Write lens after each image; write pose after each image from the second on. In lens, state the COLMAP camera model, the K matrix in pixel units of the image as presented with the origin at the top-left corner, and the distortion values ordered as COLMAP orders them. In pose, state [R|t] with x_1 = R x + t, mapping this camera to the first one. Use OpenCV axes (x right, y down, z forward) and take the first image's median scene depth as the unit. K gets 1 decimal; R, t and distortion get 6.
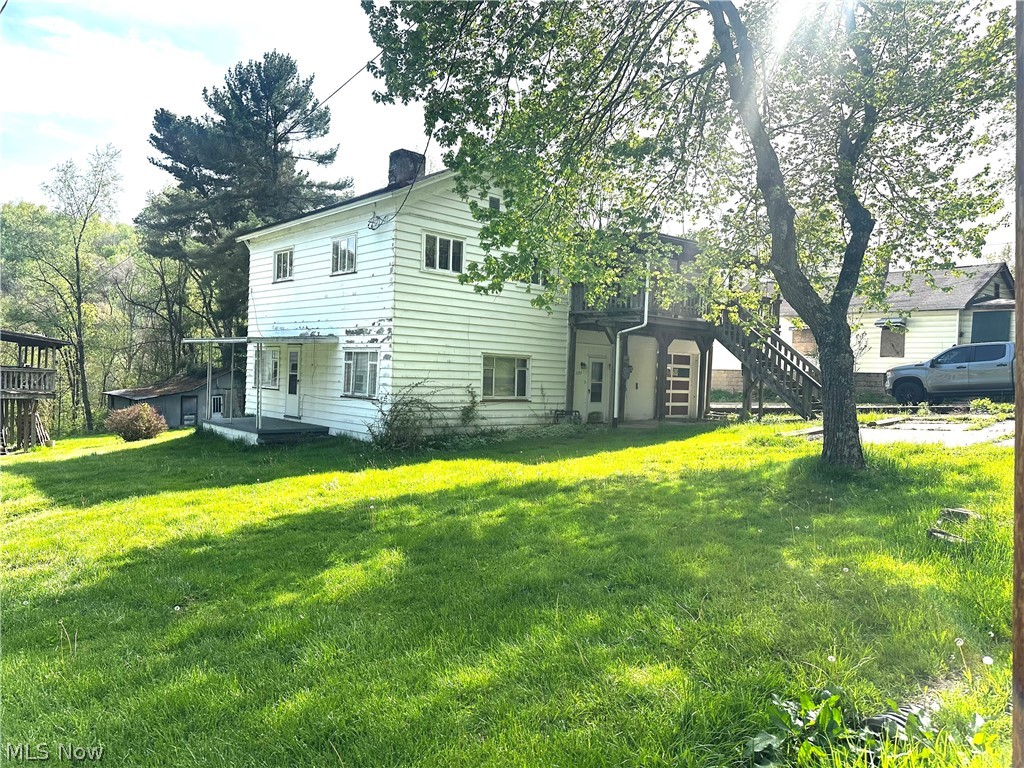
lens RADIAL K [[718.8, 0, 512.0], [0, 718.8, 384.0], [0, 0, 1]] dist [0.061277, -0.064986]
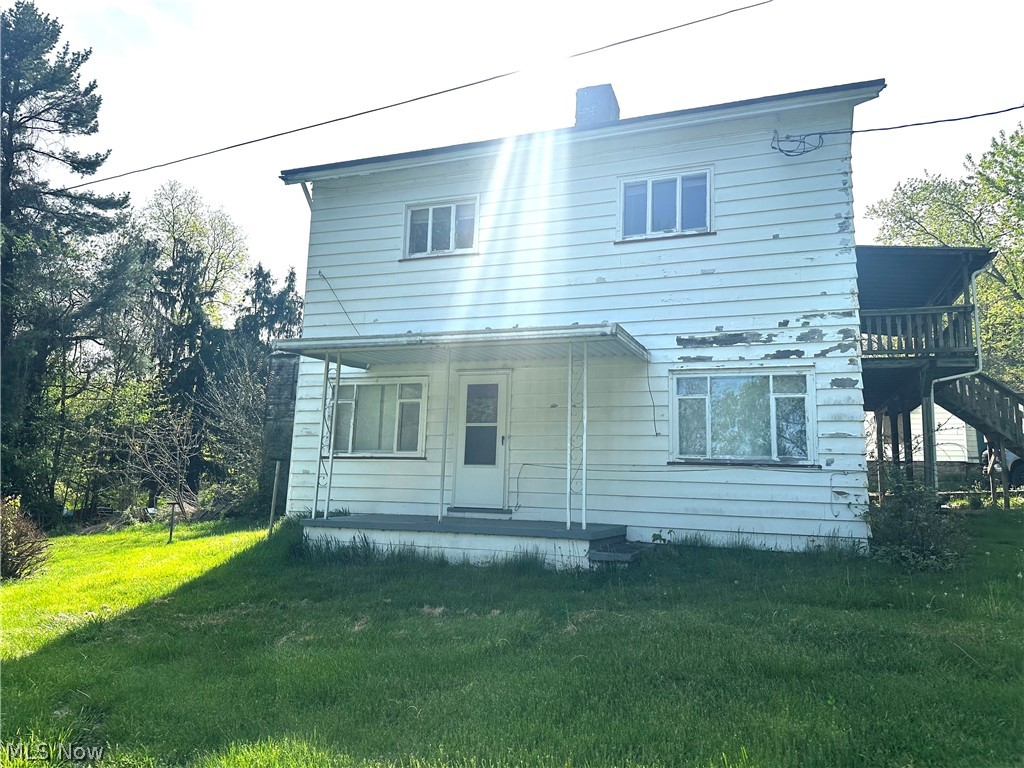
lens RADIAL K [[704.7, 0, 512.0], [0, 704.7, 384.0], [0, 0, 1]] dist [0.108741, -0.106914]
pose [[0.884962, 0.062941, 0.461390, -0.572871], [0.007497, 0.988769, -0.149263, 0.035981], [-0.465603, 0.135551, 0.874551, 0.595088]]
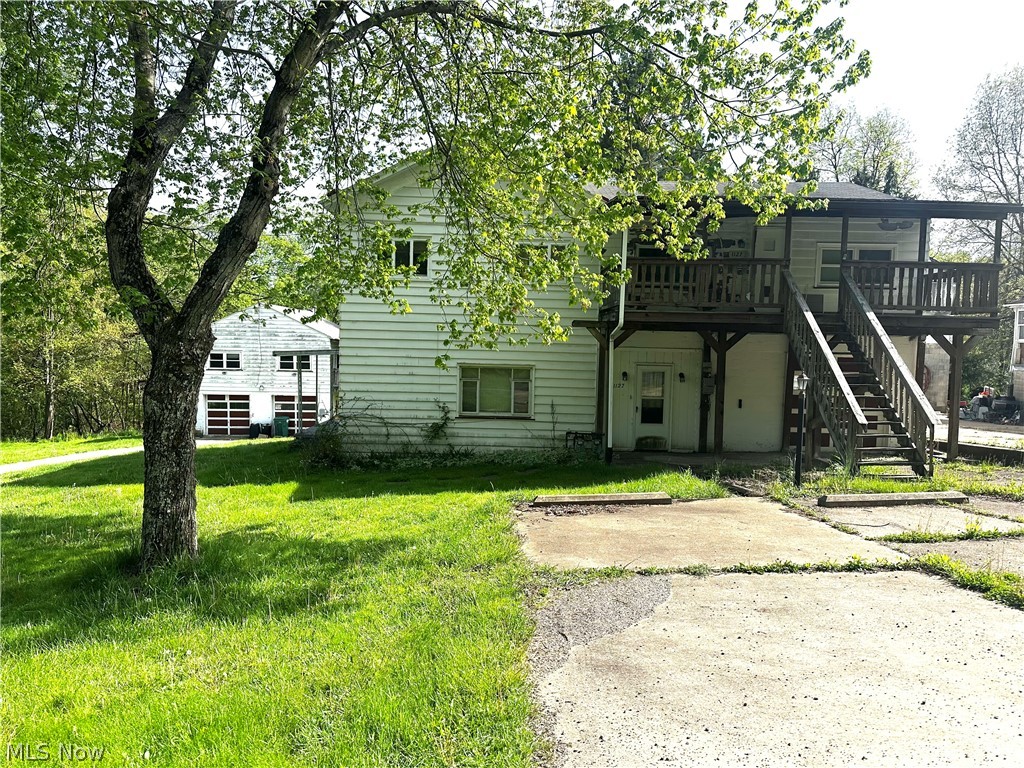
lens RADIAL K [[718.8, 0, 512.0], [0, 718.8, 384.0], [0, 0, 1]] dist [0.061277, -0.064986]
pose [[0.740261, 0.018797, -0.672056, 0.604564], [-0.008613, 0.999792, 0.018477, -0.034623], [0.672264, -0.007889, 0.740269, 0.388401]]
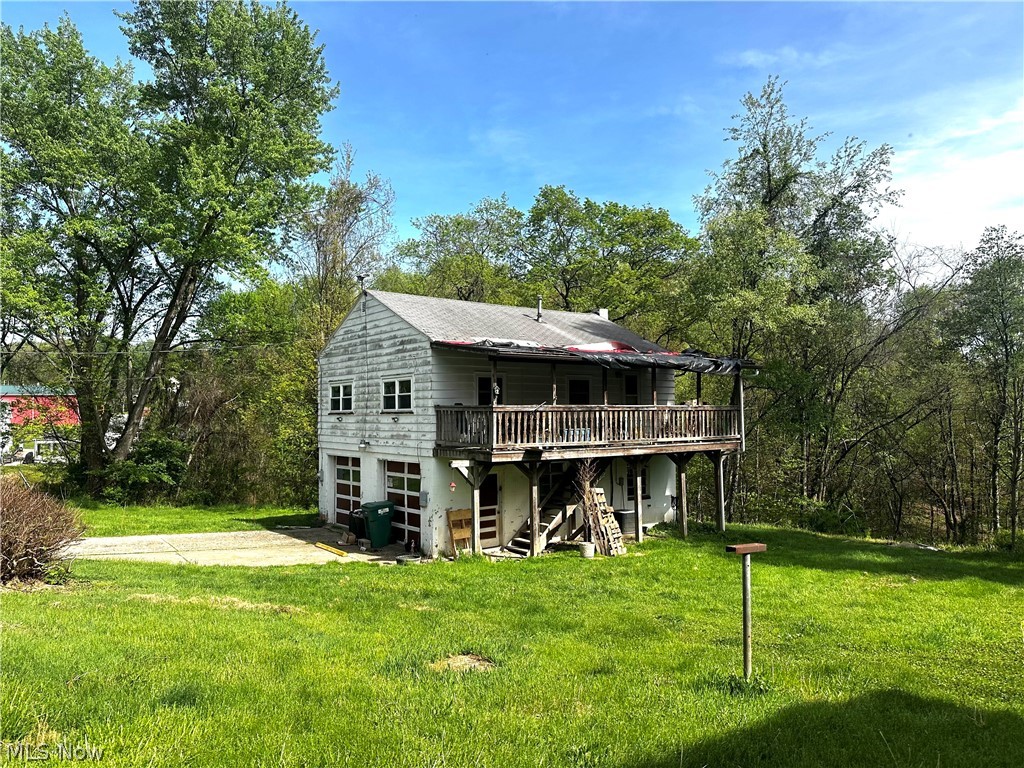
lens RADIAL K [[718.8, 0, 512.0], [0, 718.8, 384.0], [0, 0, 1]] dist [0.061277, -0.064986]
pose [[-0.094307, -0.072215, -0.992921, -0.186583], [-0.014164, 0.997362, -0.071192, 0.001227], [0.995442, 0.007350, -0.095081, 1.716573]]
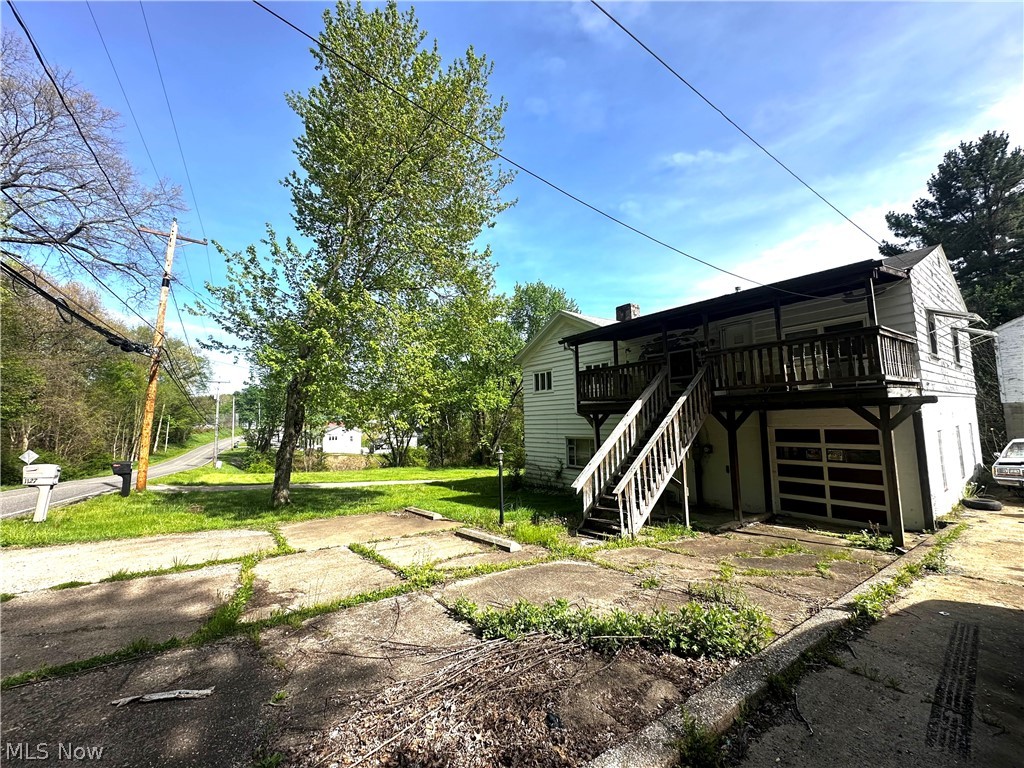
lens RADIAL K [[410.7, 0, 512.0], [0, 410.7, 384.0], [0, 0, 1]] dist [-0.002885, 0.000934]
pose [[-0.107386, -0.115823, -0.987448, 0.872552], [0.005199, 0.993112, -0.117052, -0.052851], [0.994204, -0.017703, -0.106044, 0.982187]]
